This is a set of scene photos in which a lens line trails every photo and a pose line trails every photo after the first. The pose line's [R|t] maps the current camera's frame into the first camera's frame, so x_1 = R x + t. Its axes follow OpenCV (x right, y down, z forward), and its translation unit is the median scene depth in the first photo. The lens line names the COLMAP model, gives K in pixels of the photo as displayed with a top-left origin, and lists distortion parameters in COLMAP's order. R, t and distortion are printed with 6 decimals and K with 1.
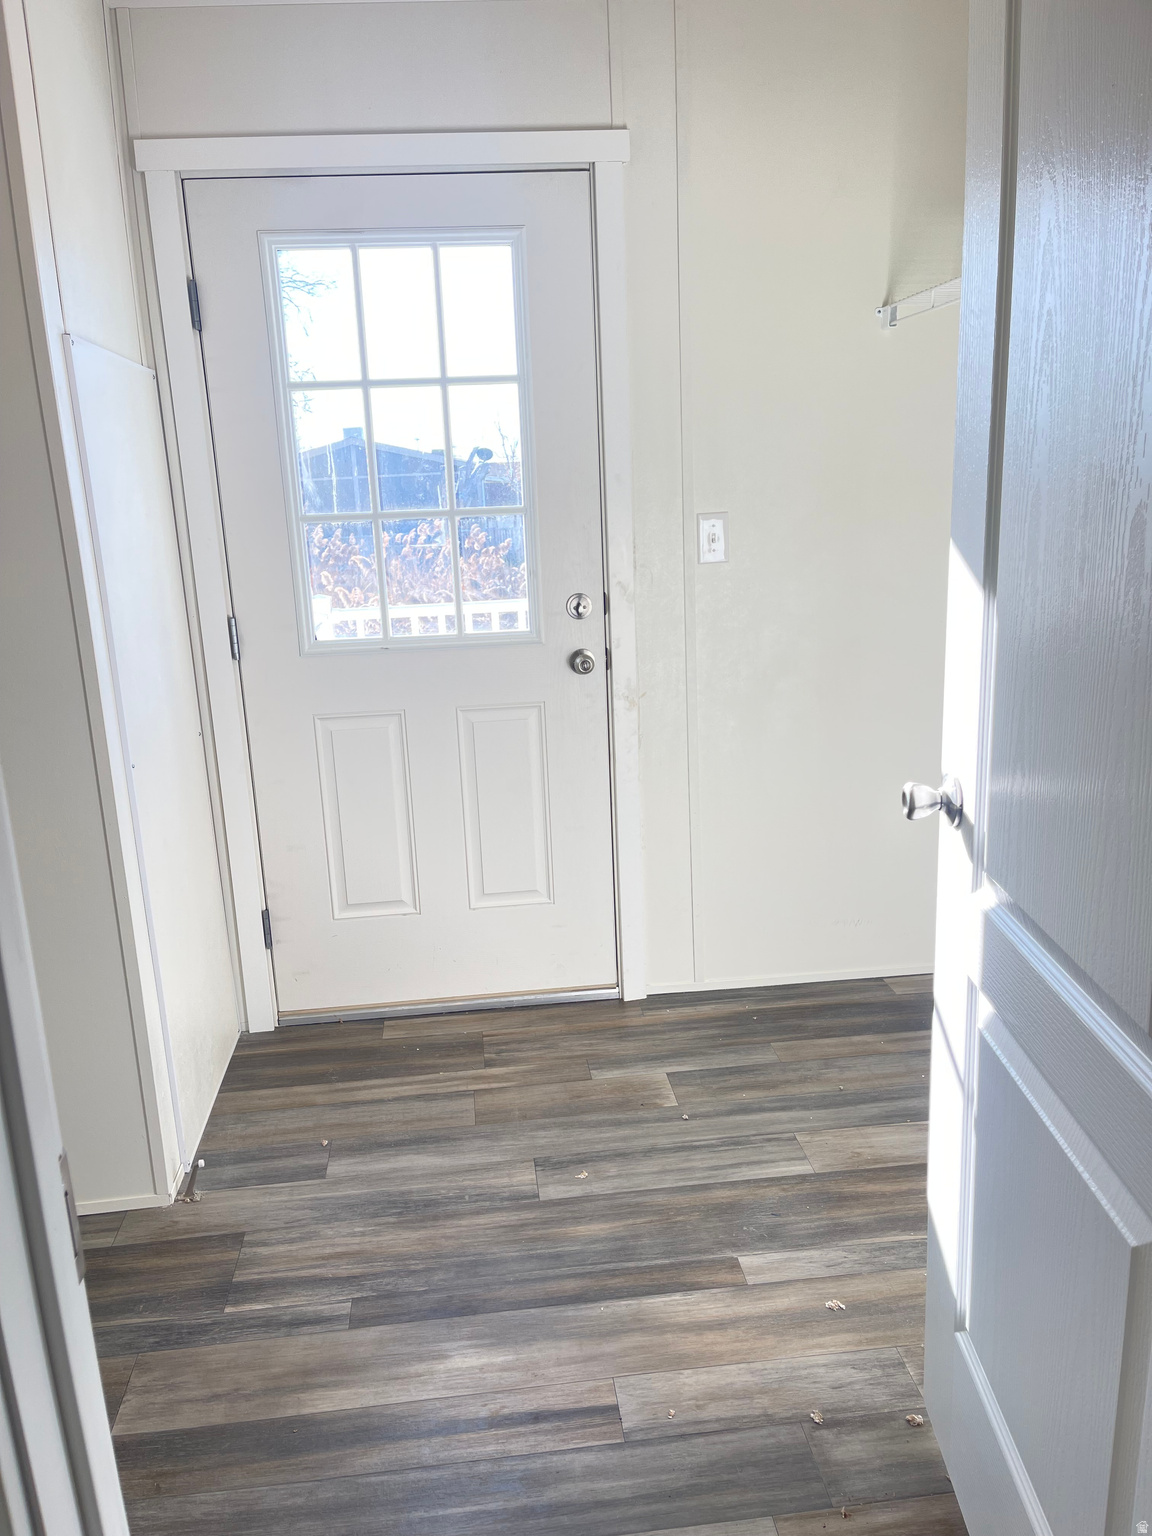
lens RADIAL K [[1155.1, 0, 566.5], [0, 1155.1, 778.2], [0, 0, 1]] dist [0.058385, -0.081578]
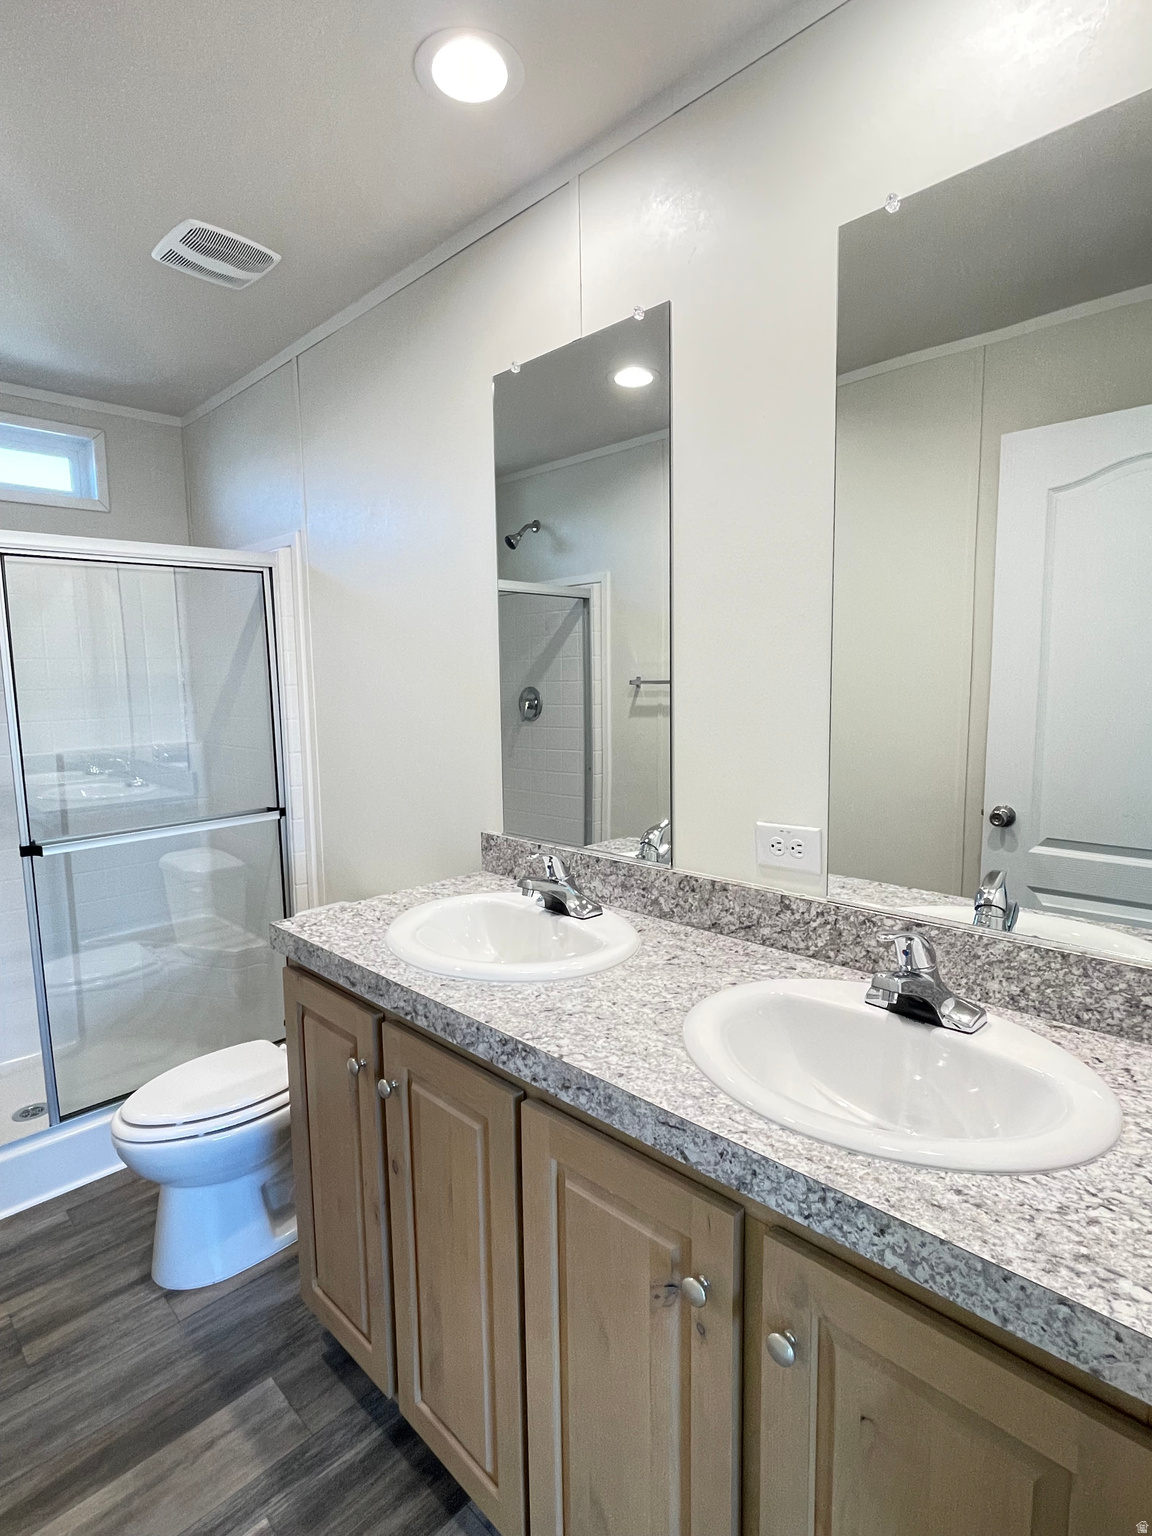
lens RADIAL K [[786.1, 0, 576.0], [0, 786.1, 768.0], [0, 0, 1]] dist [-0.005472, 0.001470]
pose [[-0.770523, 0.130672, -0.623875, -0.135397], [-0.105484, 0.939126, 0.326981, -0.310299], [0.628624, 0.317755, -0.709834, 1.175130]]
